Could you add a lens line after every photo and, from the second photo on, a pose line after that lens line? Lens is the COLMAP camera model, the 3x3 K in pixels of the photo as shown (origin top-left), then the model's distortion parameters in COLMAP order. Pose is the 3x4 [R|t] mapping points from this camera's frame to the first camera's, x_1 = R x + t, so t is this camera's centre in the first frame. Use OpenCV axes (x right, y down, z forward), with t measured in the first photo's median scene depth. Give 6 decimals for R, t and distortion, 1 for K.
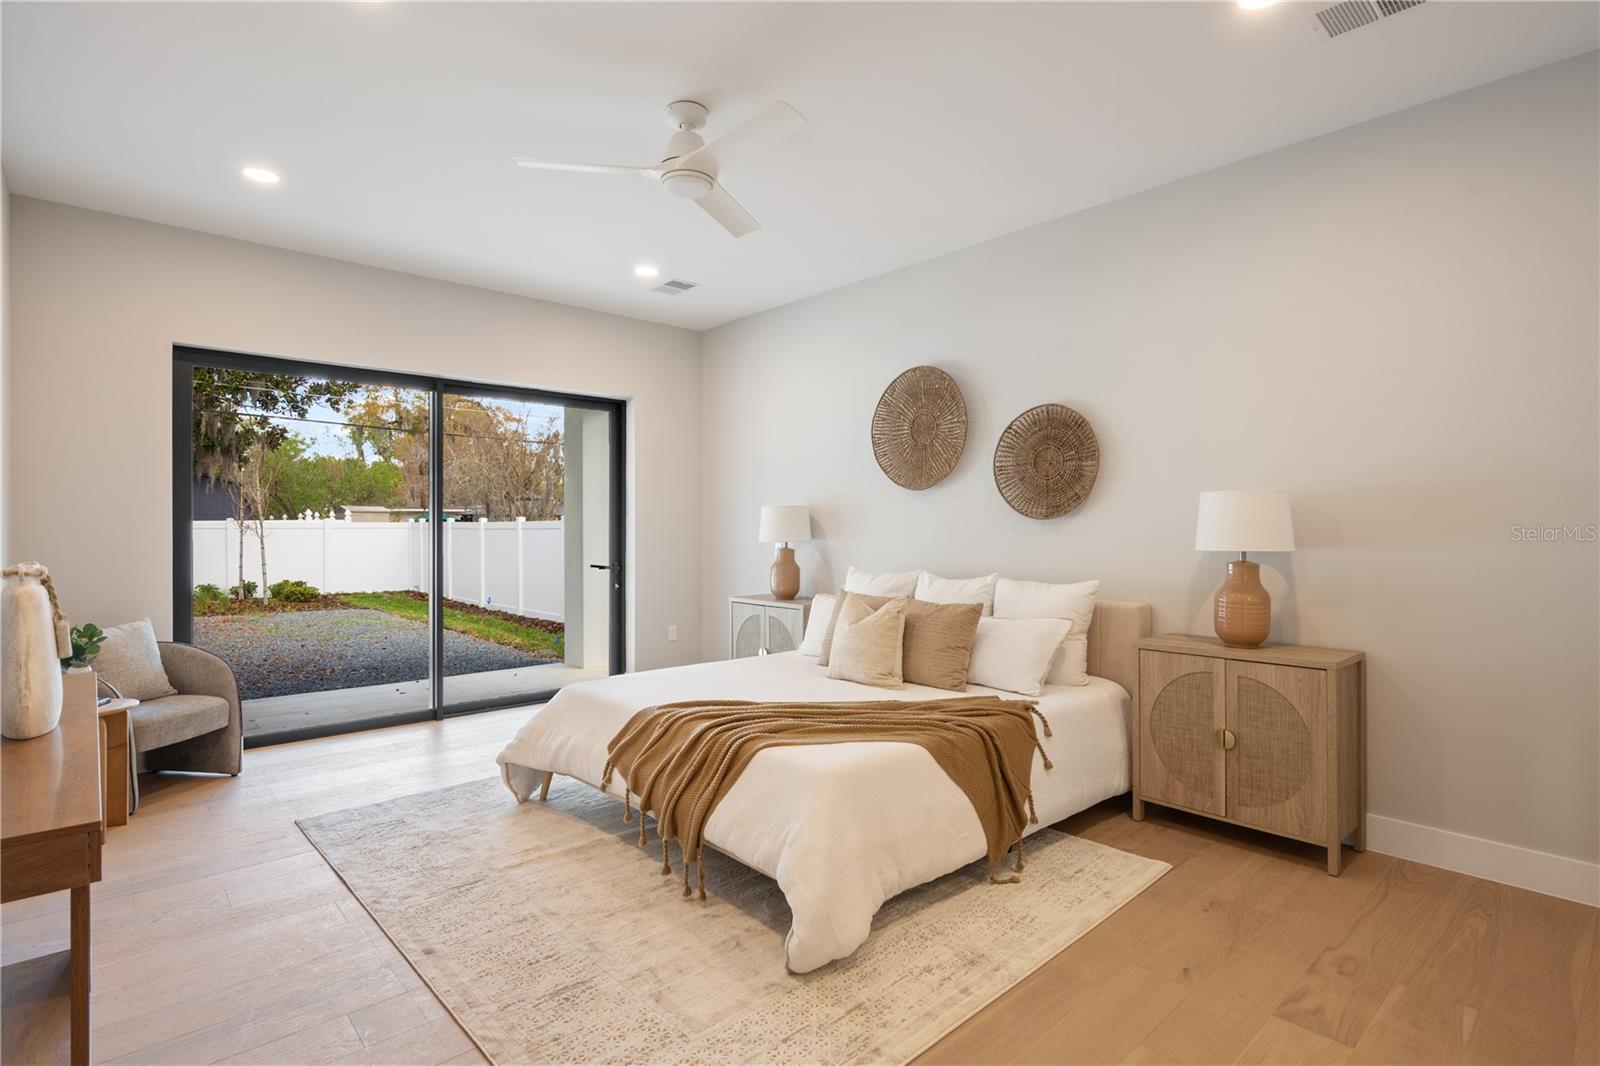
lens RADIAL K [[814.4, 0, 800.0], [0, 814.4, 533.0], [0, 0, 1]] dist [0.000321, 0.000042]
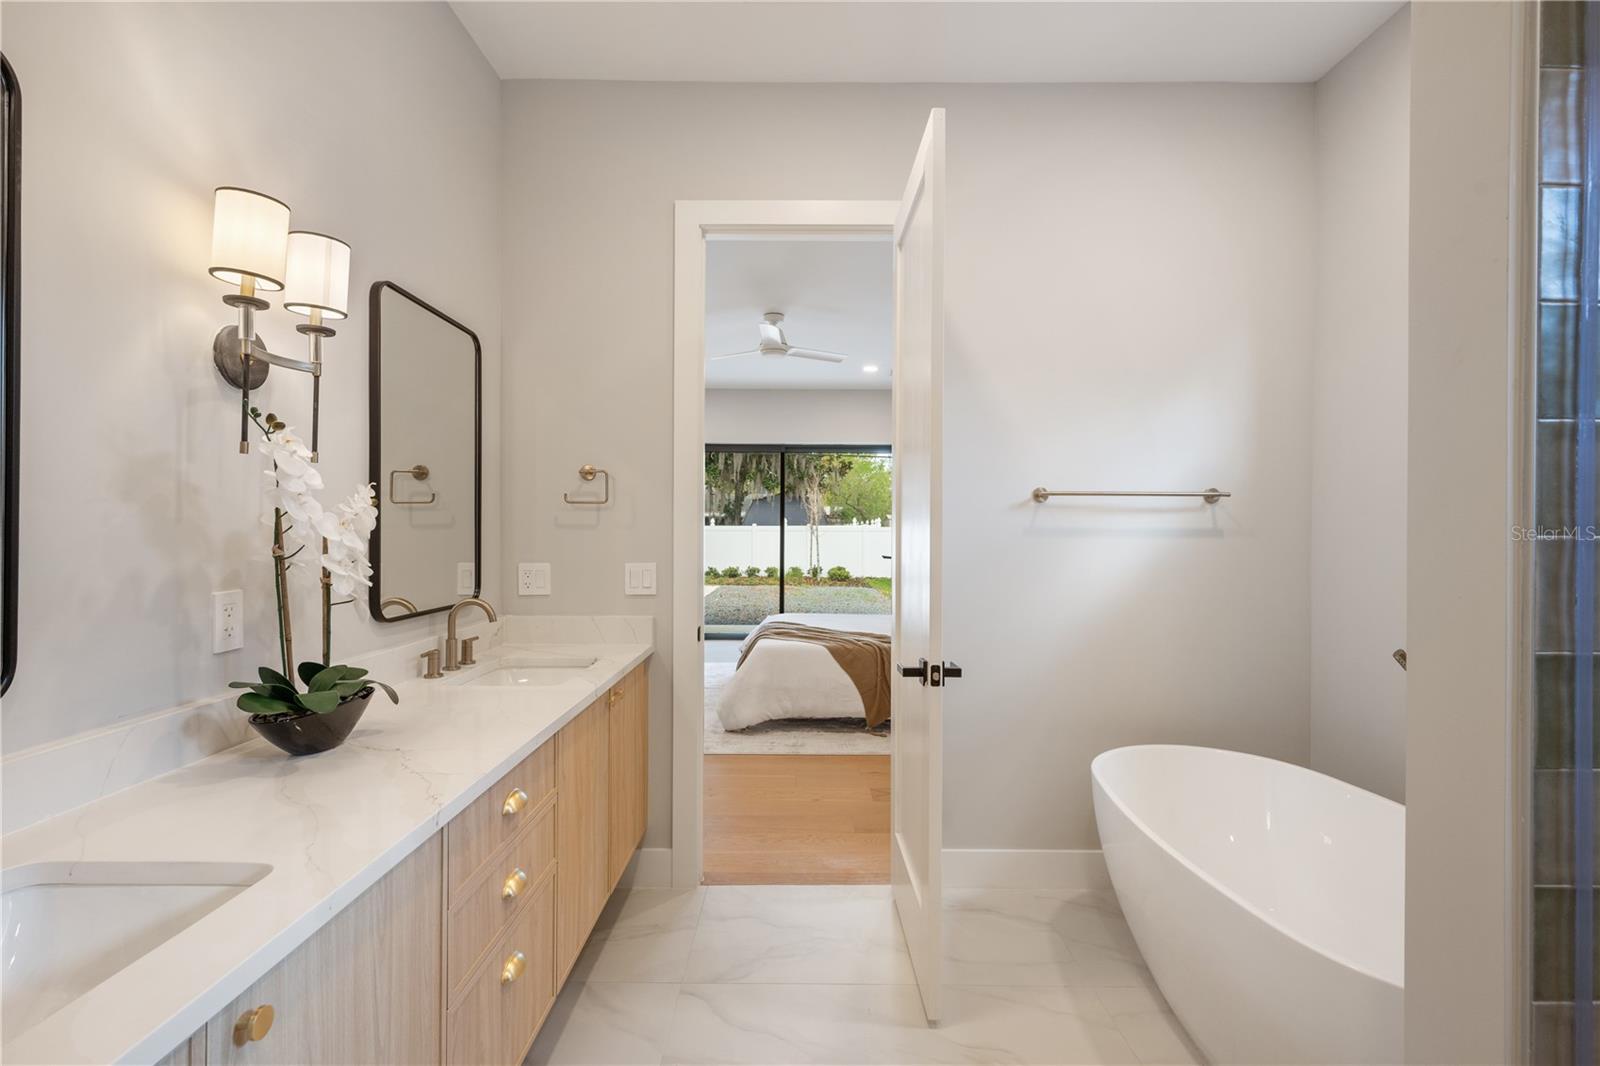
lens RADIAL K [[766.6, 0, 800.0], [0, 766.6, 533.0], [0, 0, 1]] dist [-0.000080, -0.000005]
pose [[0.737546, 0.004978, -0.675279, 0.267199], [-0.007913, 0.999968, -0.001271, -0.000161], [0.675251, 0.006281, 0.737561, -0.071446]]
